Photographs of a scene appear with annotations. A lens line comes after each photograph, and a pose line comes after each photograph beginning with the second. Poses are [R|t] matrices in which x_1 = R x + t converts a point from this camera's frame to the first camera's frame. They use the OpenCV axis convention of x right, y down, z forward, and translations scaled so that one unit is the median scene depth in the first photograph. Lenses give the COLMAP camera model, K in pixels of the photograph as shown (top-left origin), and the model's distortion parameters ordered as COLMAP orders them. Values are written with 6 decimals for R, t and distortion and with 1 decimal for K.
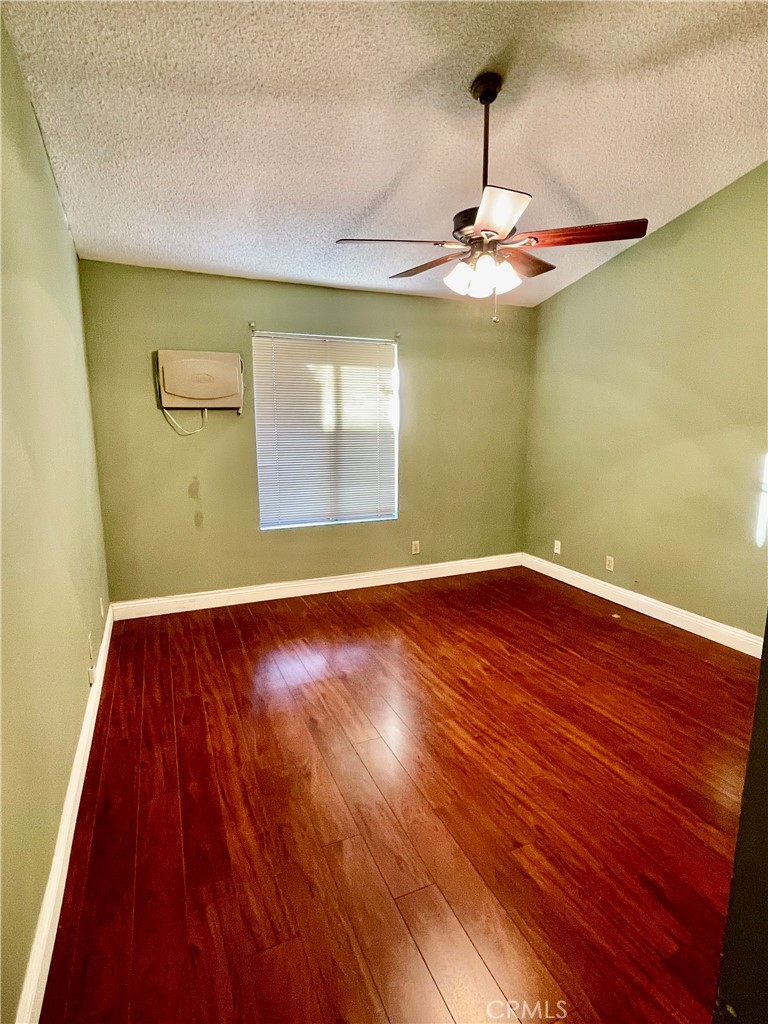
lens RADIAL K [[521.2, 0, 382.0], [0, 521.2, 511.8], [0, 0, 1]] dist [0.000637, -0.000170]
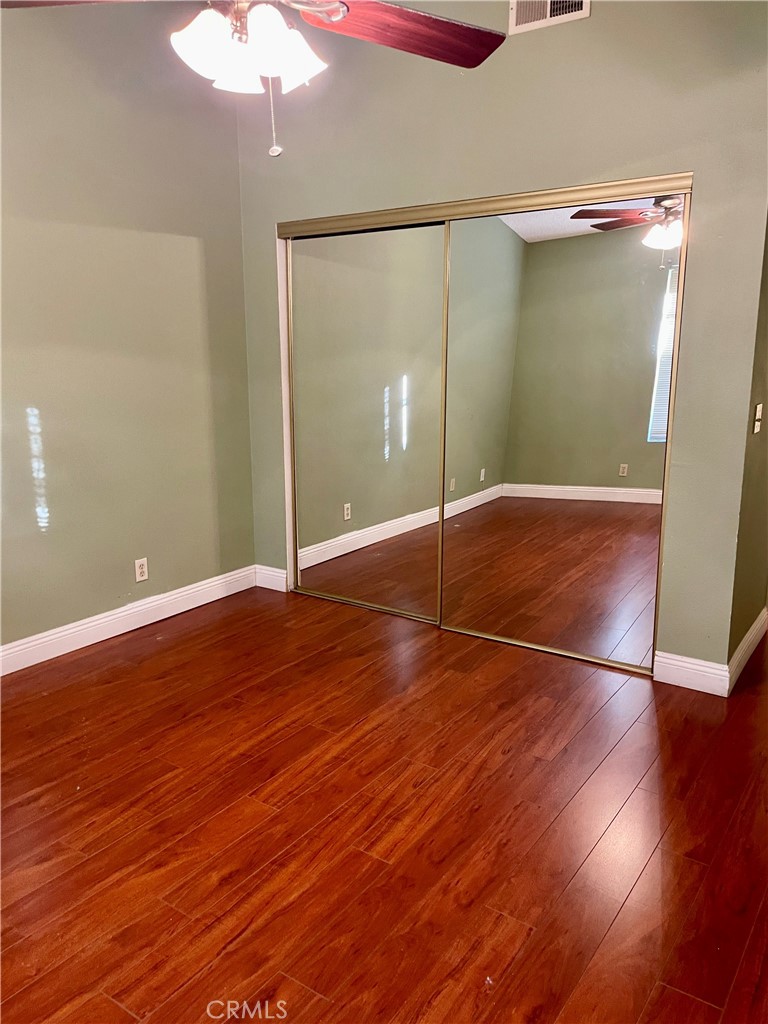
lens RADIAL K [[775.4, 0, 382.0], [0, 775.4, 515.5], [0, 0, 1]] dist [0.034693, -0.034233]
pose [[-0.520892, -0.176664, 0.835142, -0.533749], [0.155176, 0.942452, 0.296149, -0.214504], [-0.839400, 0.283855, -0.463502, 1.271126]]
